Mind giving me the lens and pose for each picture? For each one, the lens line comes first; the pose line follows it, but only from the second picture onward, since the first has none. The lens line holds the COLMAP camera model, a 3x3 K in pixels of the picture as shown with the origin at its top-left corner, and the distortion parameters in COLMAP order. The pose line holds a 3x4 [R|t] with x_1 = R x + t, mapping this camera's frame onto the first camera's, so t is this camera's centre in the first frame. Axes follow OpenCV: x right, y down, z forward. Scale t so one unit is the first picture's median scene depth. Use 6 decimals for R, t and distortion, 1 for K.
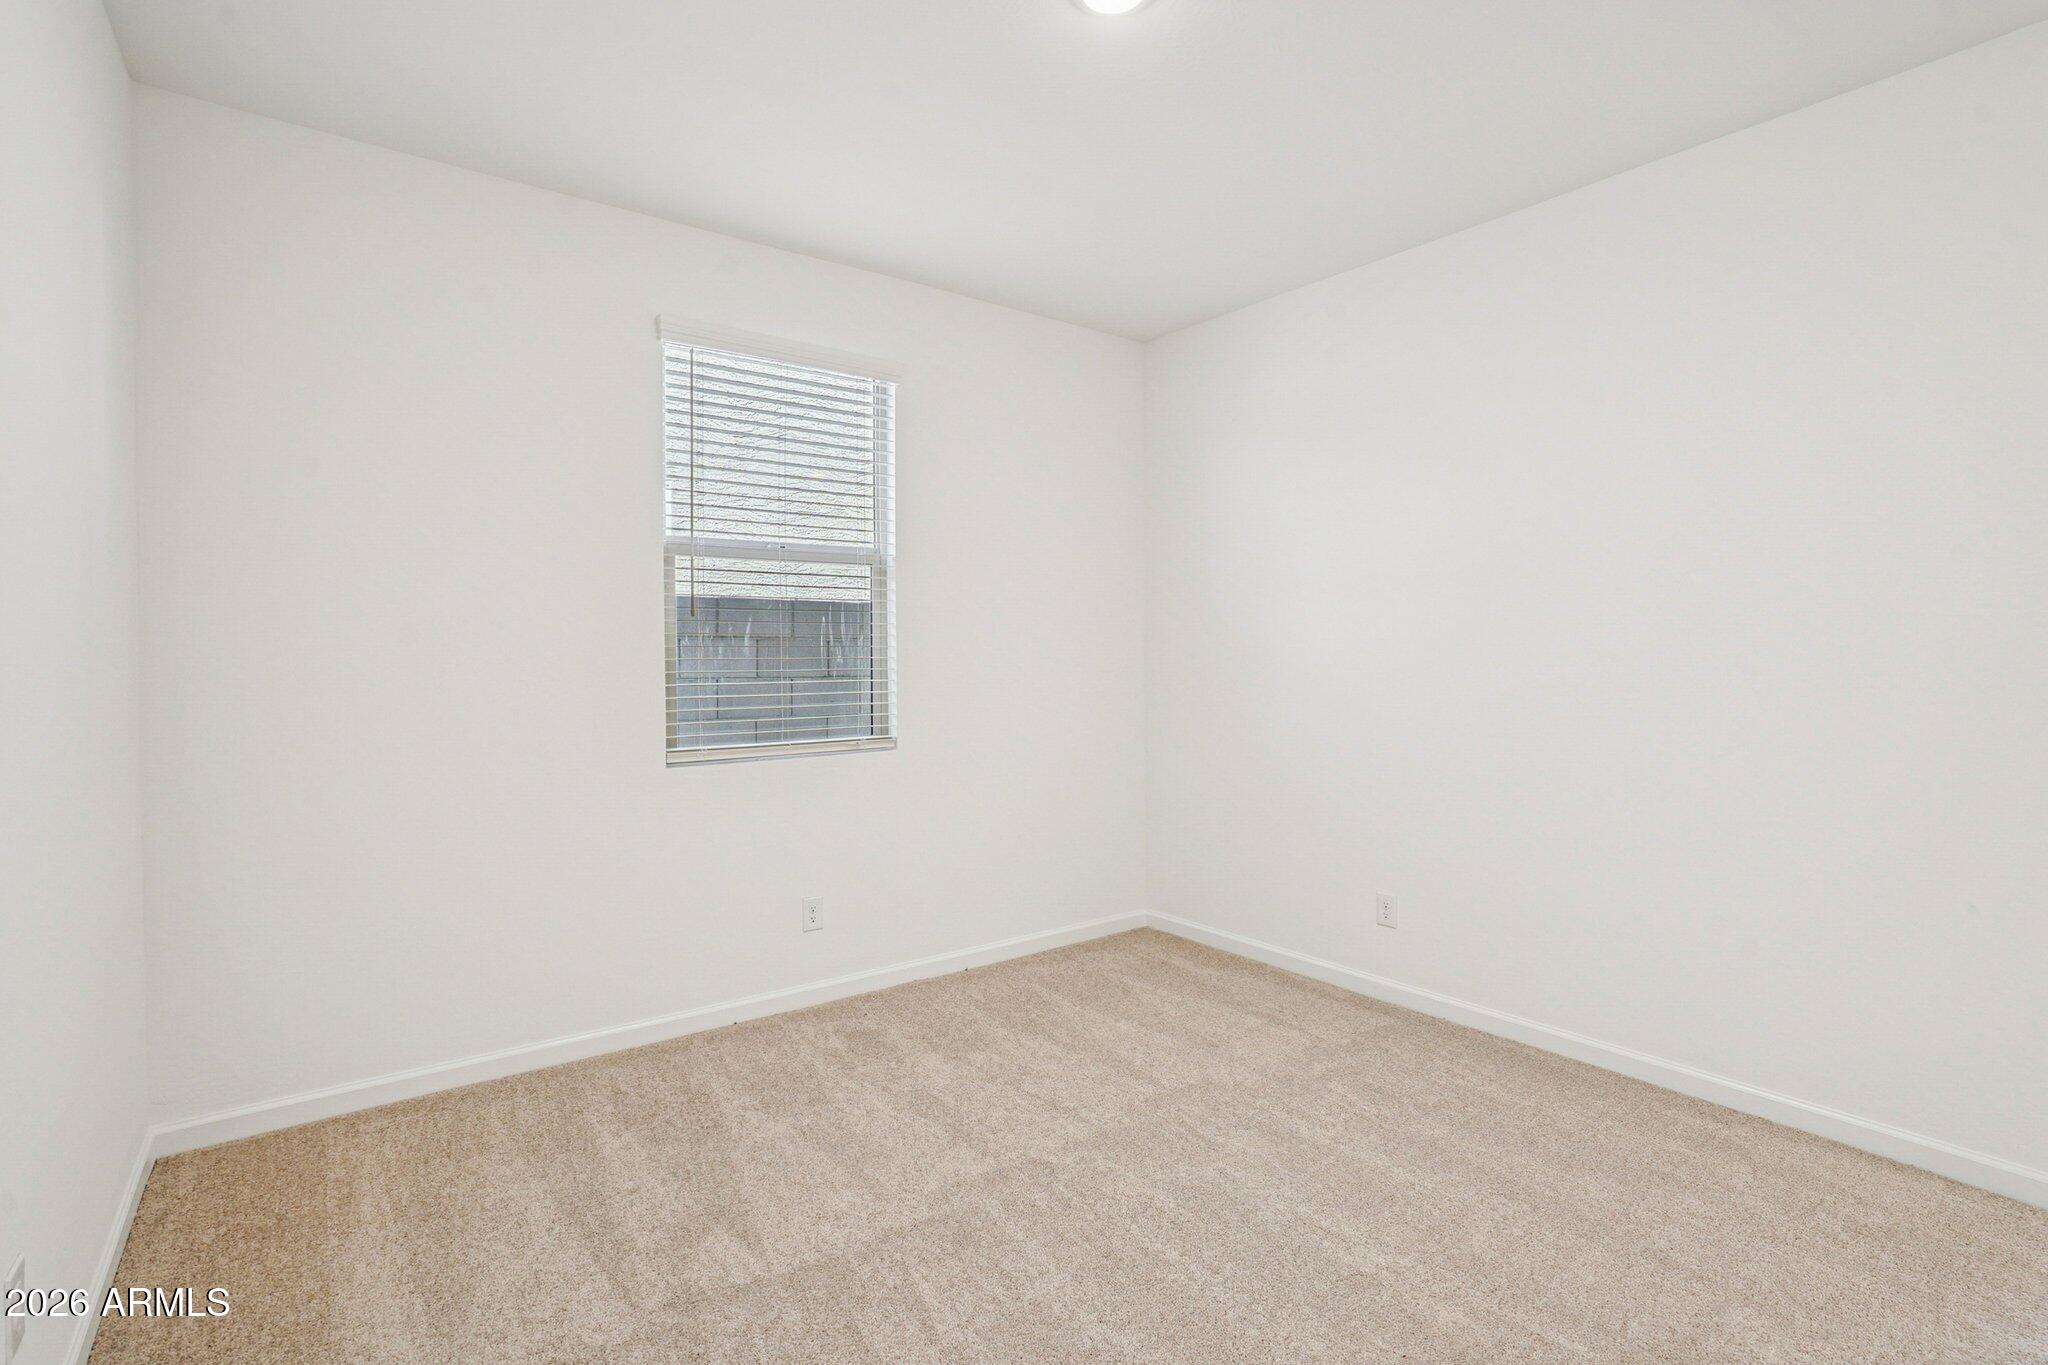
lens RADIAL K [[958.1, 0, 992.4], [0, 958.1, 653.0], [0, 0, 1]] dist [-0.044360, 0.016893]
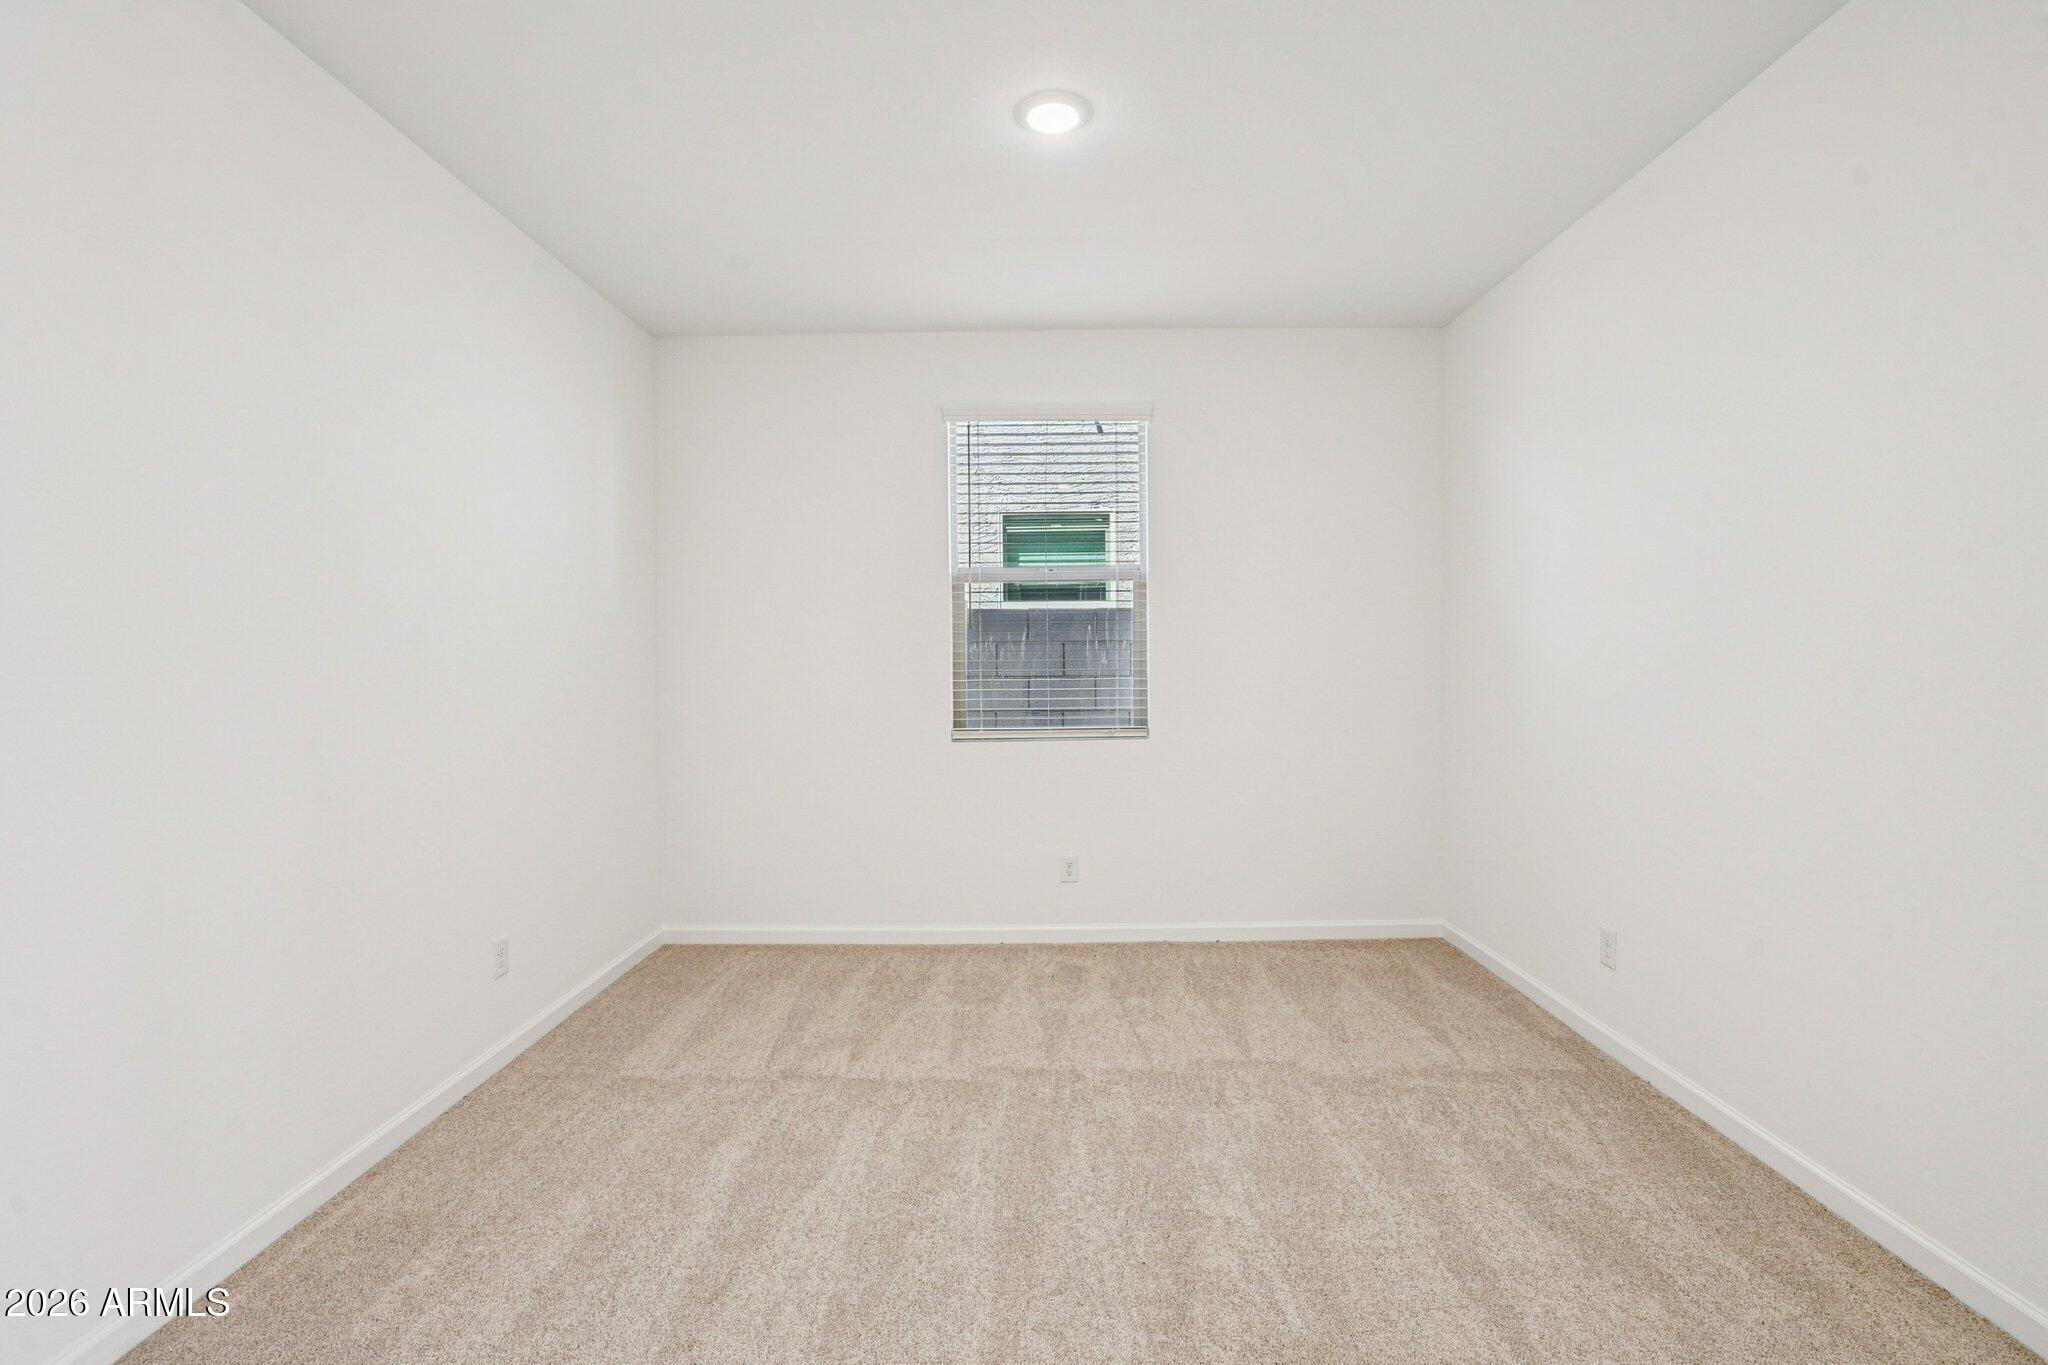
lens RADIAL K [[918.2, 0, 986.8], [0, 918.2, 671.1], [0, 0, 1]] dist [-0.040764, -0.000011]
pose [[0.795709, 0.005495, -0.605655, 0.478193], [0.007031, 0.999808, 0.018308, -0.002749], [0.605639, -0.018827, 0.795517, 0.002727]]
